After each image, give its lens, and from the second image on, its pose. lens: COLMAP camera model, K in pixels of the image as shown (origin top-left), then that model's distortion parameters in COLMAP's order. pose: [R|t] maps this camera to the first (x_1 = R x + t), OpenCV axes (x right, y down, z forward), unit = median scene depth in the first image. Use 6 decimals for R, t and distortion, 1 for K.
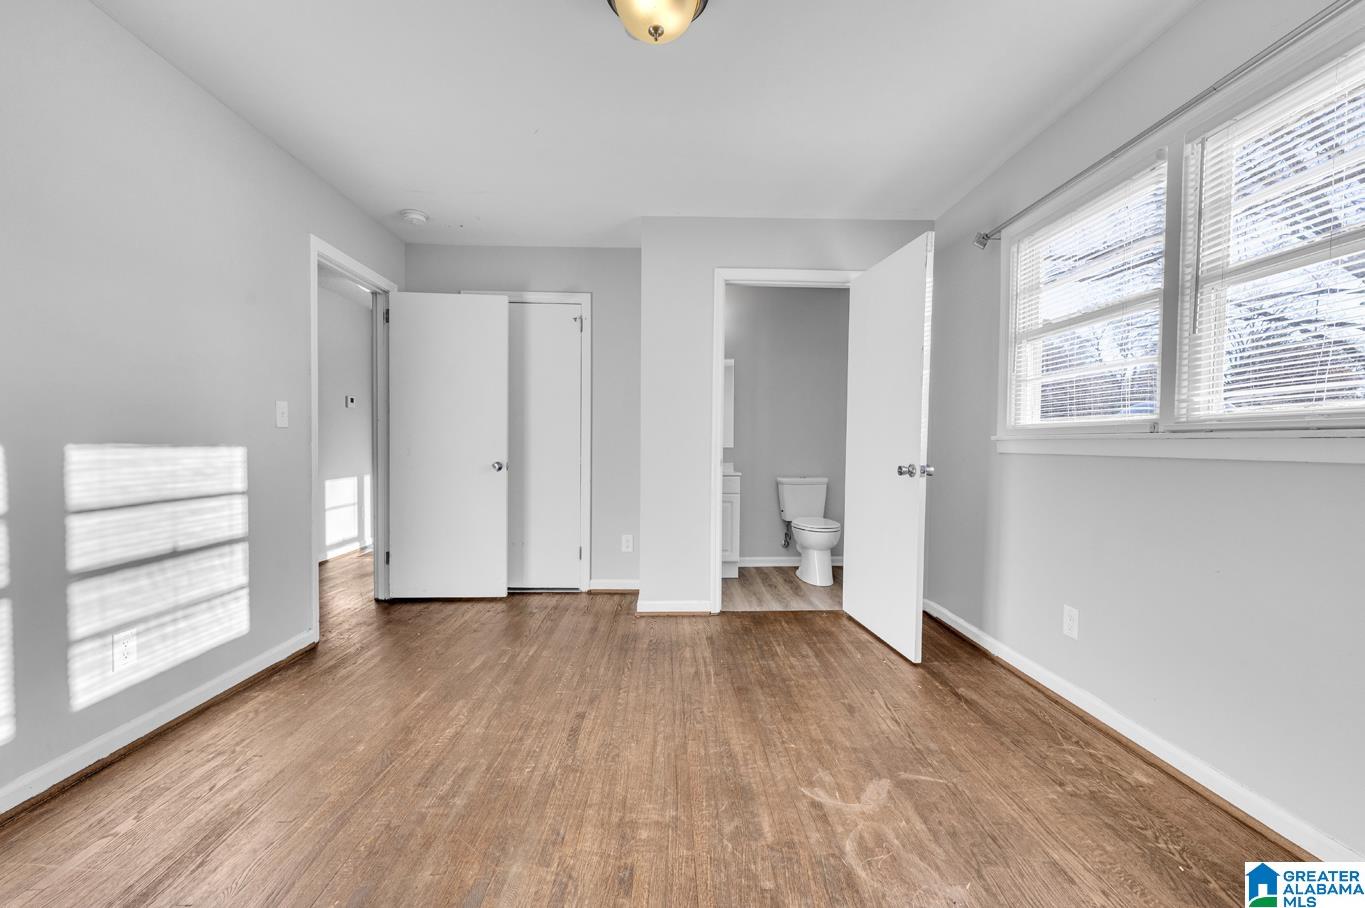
lens RADIAL K [[544.2, 0, 691.0], [0, 544.2, 453.0], [0, 0, 1]] dist [0.002392, 0.000125]
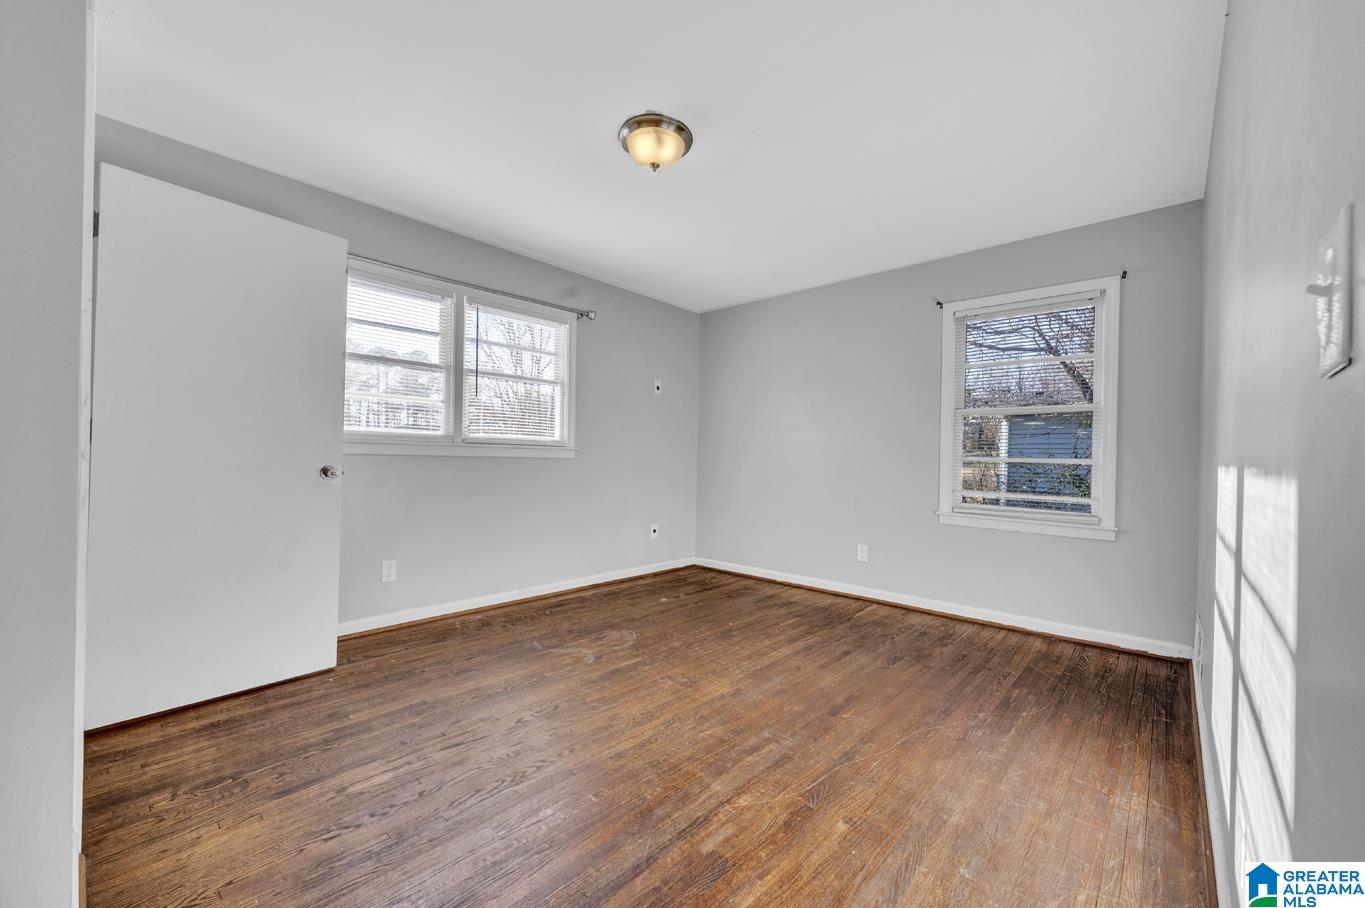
lens RADIAL K [[544.2, 0, 667.8], [0, 544.2, 449.9], [0, 0, 1]] dist [0.002392, 0.000125]
pose [[-0.696591, -0.006500, 0.717439, -1.093670], [-0.011043, 0.999938, -0.001663, -0.022238], [-0.717383, -0.009081, -0.696620, 1.913962]]
